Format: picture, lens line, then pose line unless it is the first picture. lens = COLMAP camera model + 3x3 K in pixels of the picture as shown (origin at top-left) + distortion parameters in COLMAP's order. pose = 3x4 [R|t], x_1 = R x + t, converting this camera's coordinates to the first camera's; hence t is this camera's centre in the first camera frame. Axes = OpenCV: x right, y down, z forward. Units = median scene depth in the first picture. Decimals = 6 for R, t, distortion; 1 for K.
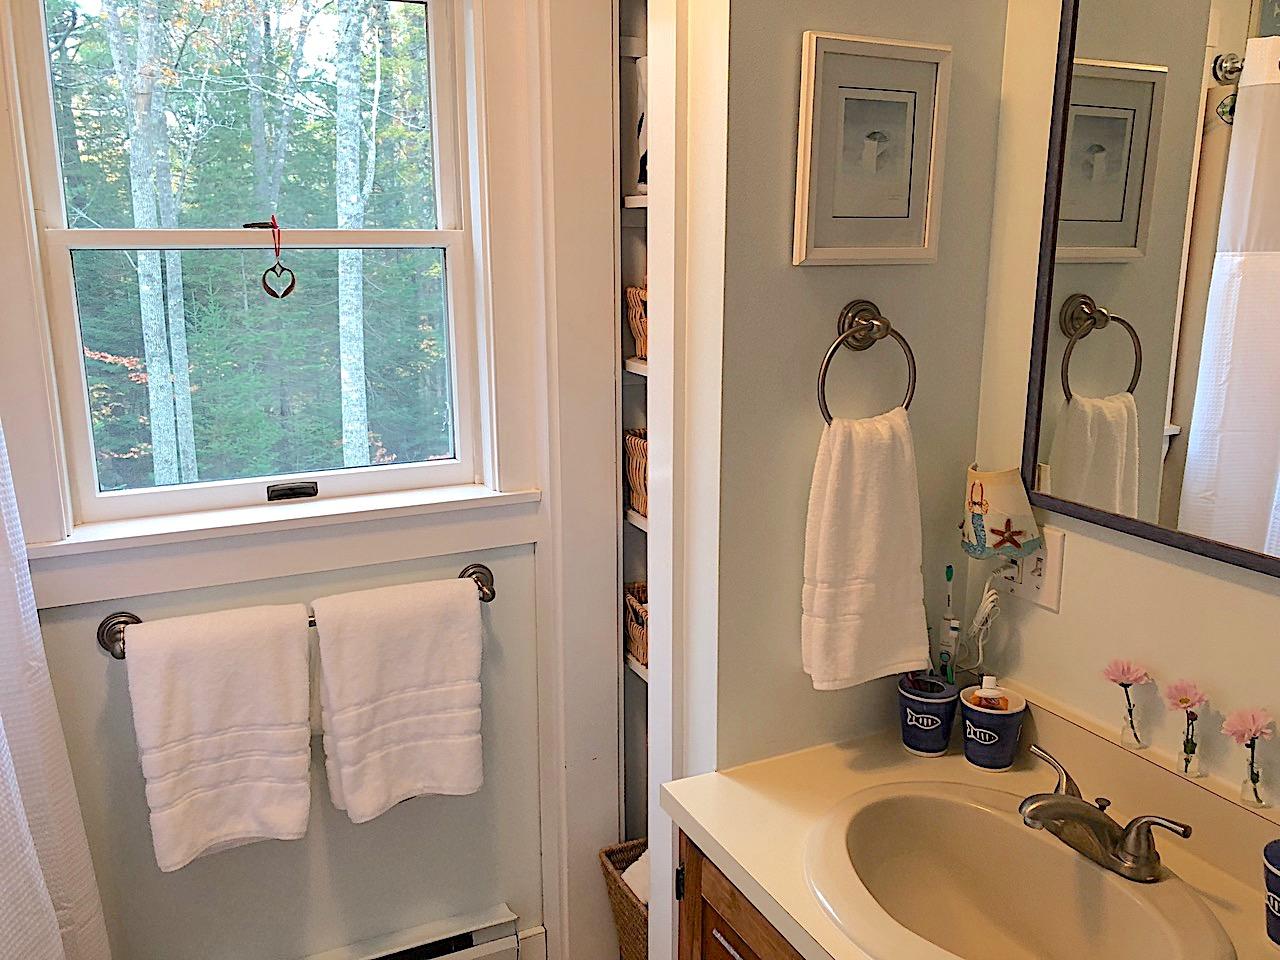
lens RADIAL K [[1075.3, 0, 638.2], [0, 1075.3, 479.9], [0, 0, 1]] dist [0.085895, -0.099062]
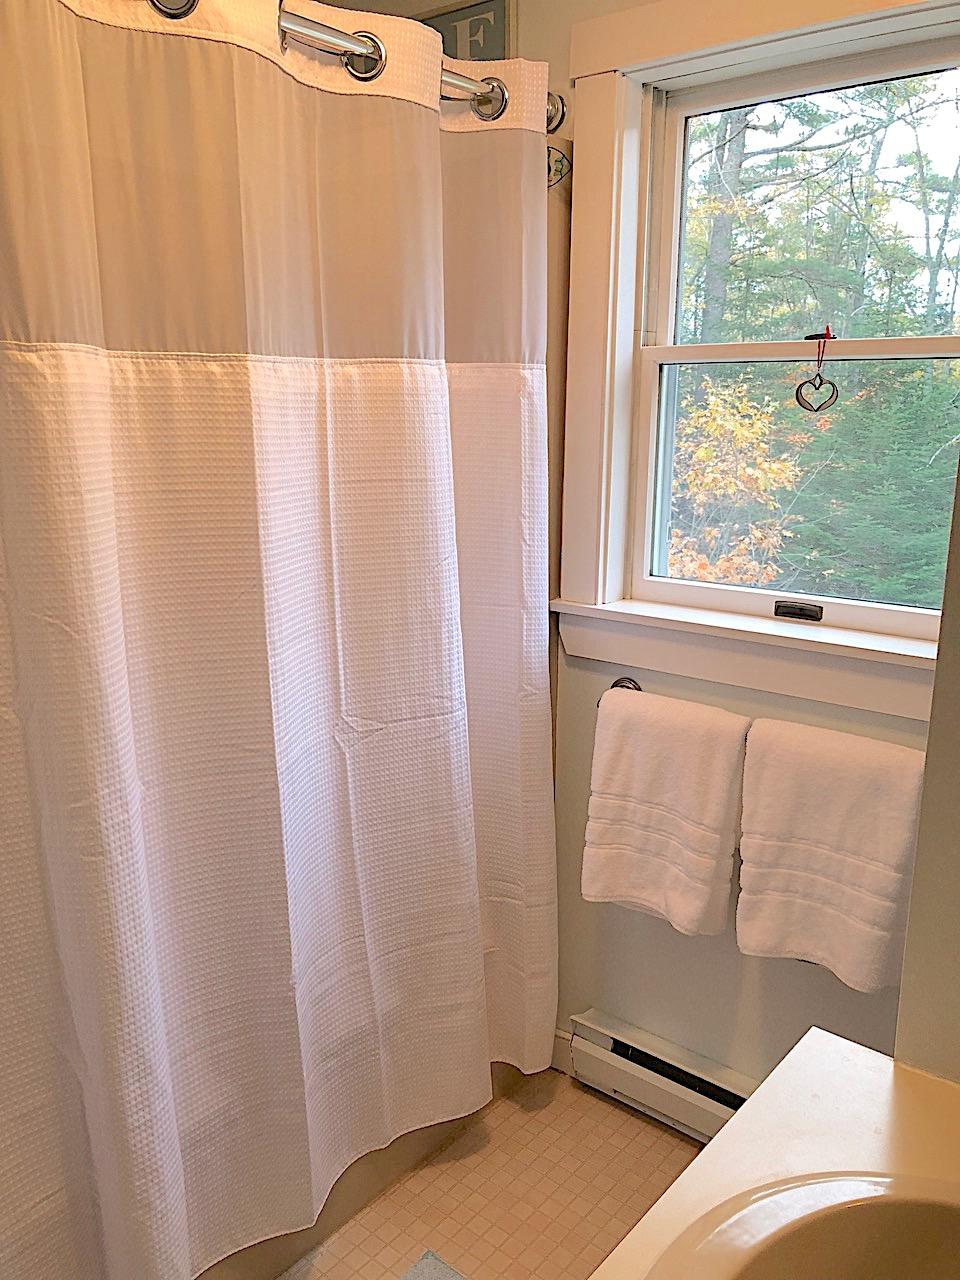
lens RADIAL K [[1075.3, 0, 481.0], [0, 1075.3, 639.7], [0, 0, 1]] dist [0.085895, -0.099062]
pose [[0.419631, 0.205912, -0.884031, 0.452833], [-0.206127, 0.970102, 0.128115, -0.032346], [0.883981, 0.128461, 0.449529, 0.327279]]
